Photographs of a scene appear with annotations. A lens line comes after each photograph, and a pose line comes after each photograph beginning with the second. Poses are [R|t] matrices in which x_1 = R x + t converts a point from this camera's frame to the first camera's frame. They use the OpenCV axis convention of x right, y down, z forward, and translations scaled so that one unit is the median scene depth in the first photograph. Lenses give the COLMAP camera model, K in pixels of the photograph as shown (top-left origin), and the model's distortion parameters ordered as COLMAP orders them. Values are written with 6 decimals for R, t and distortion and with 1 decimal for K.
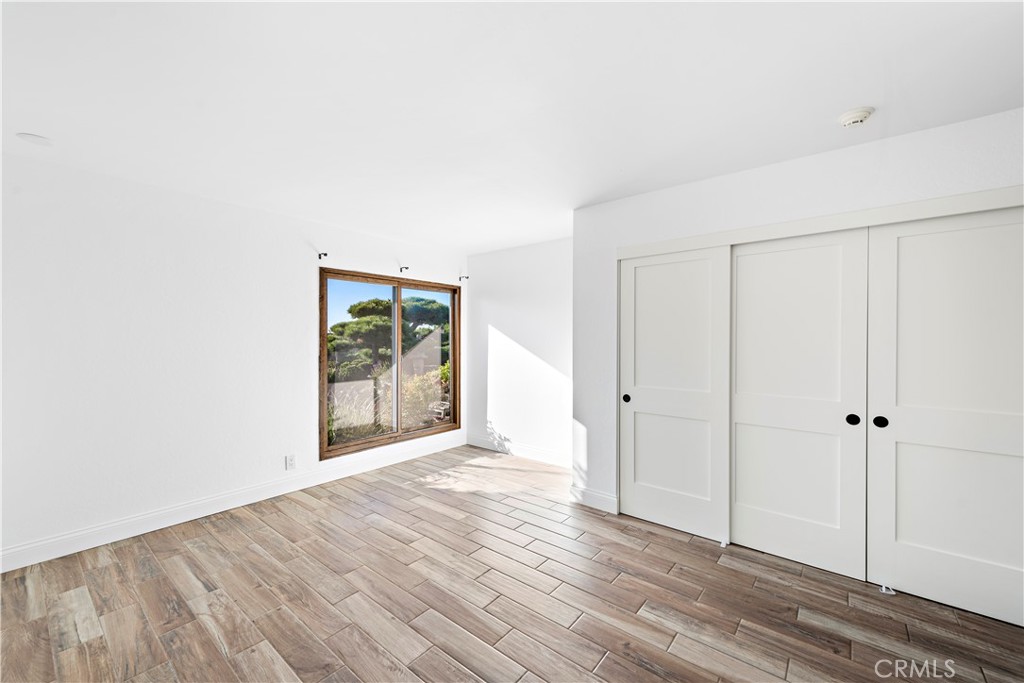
lens RADIAL K [[408.7, 0, 510.4], [0, 408.7, 339.3], [0, 0, 1]] dist [0.018248, -0.000239]
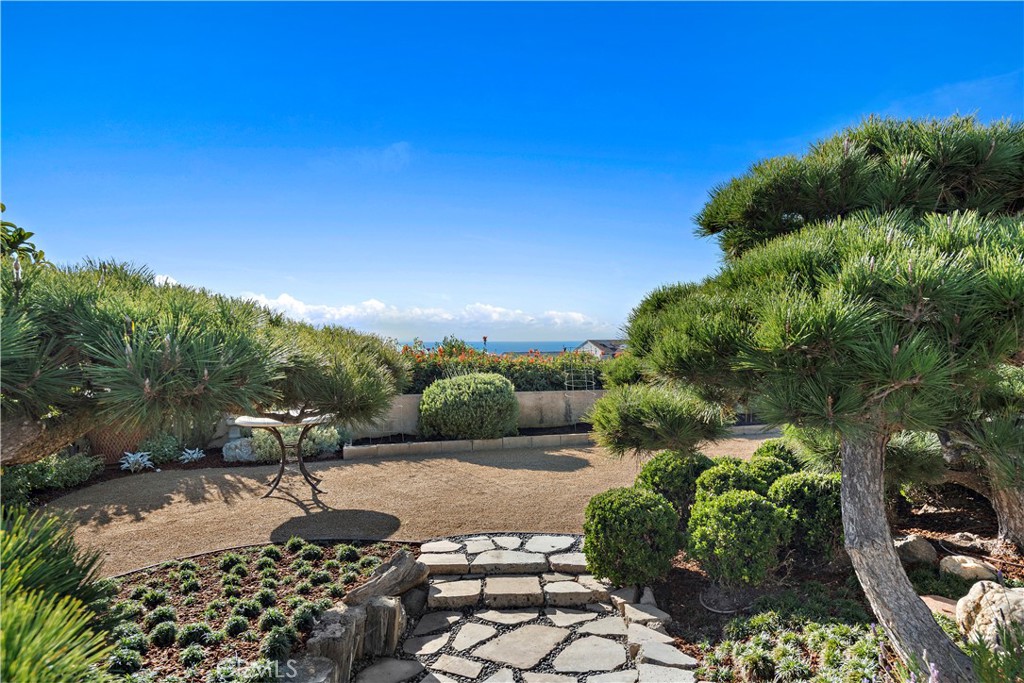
lens RADIAL K [[681.3, 0, 510.4], [0, 681.3, 341.1], [0, 0, 1]] dist [0.018800, -0.000699]
pose [[0.715368, -0.000870, -0.698748, -0.261531], [0.005164, 0.999978, 0.004042, -0.019379], [0.698729, -0.006500, 0.715357, 0.772070]]
